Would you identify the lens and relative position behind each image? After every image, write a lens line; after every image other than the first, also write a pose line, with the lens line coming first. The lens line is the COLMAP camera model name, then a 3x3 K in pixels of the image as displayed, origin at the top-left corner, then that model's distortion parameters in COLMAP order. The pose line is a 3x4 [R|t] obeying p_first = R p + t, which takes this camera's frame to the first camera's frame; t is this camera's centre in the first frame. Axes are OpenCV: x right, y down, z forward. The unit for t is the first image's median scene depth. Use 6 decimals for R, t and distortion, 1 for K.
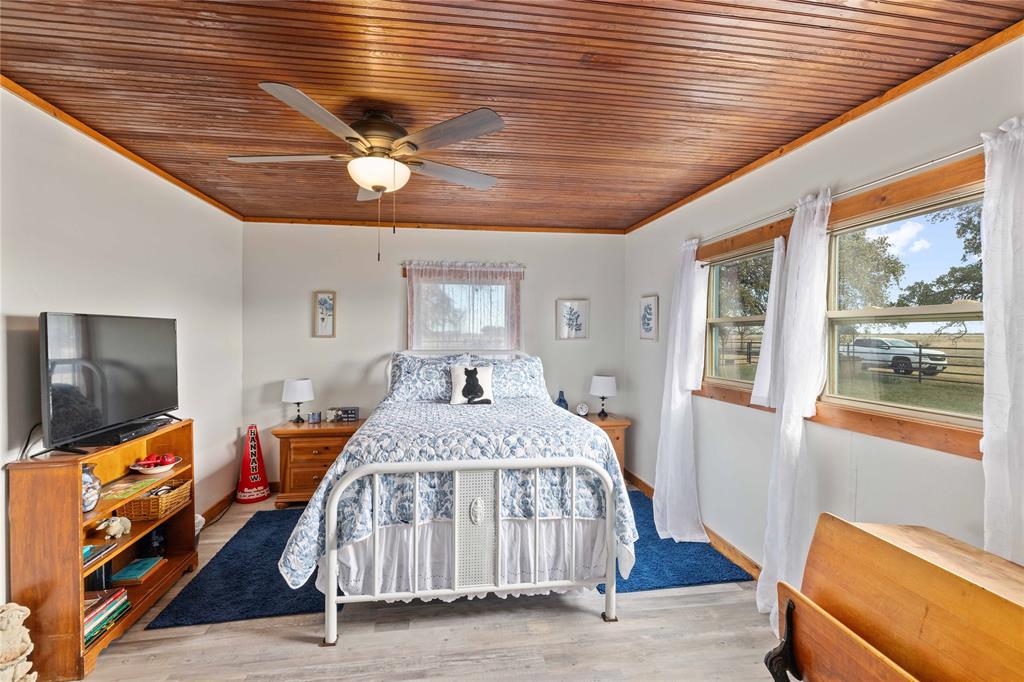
lens RADIAL K [[448.3, 0, 504.5], [0, 448.3, 339.2], [0, 0, 1]] dist [0.001121, 0.000316]
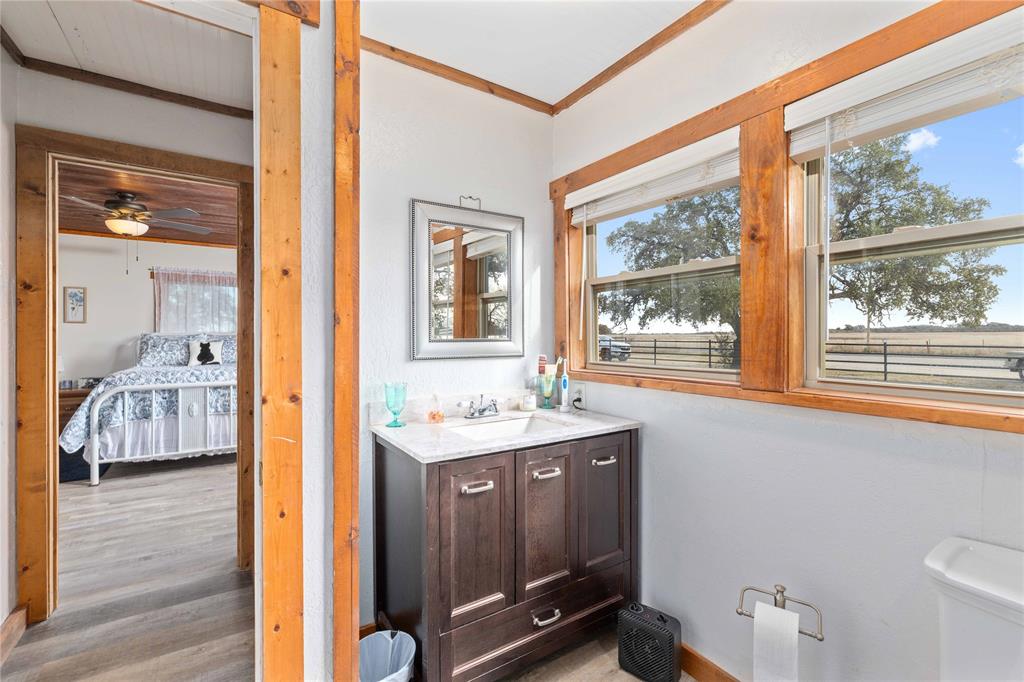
lens RADIAL K [[448.3, 0, 504.5], [0, 448.3, 339.2], [0, 0, 1]] dist [0.001121, 0.000316]
pose [[0.913085, -0.007403, 0.407702, 0.367080], [0.007676, 0.999970, 0.000966, 0.095389], [-0.407697, 0.002248, 0.913115, -1.259010]]
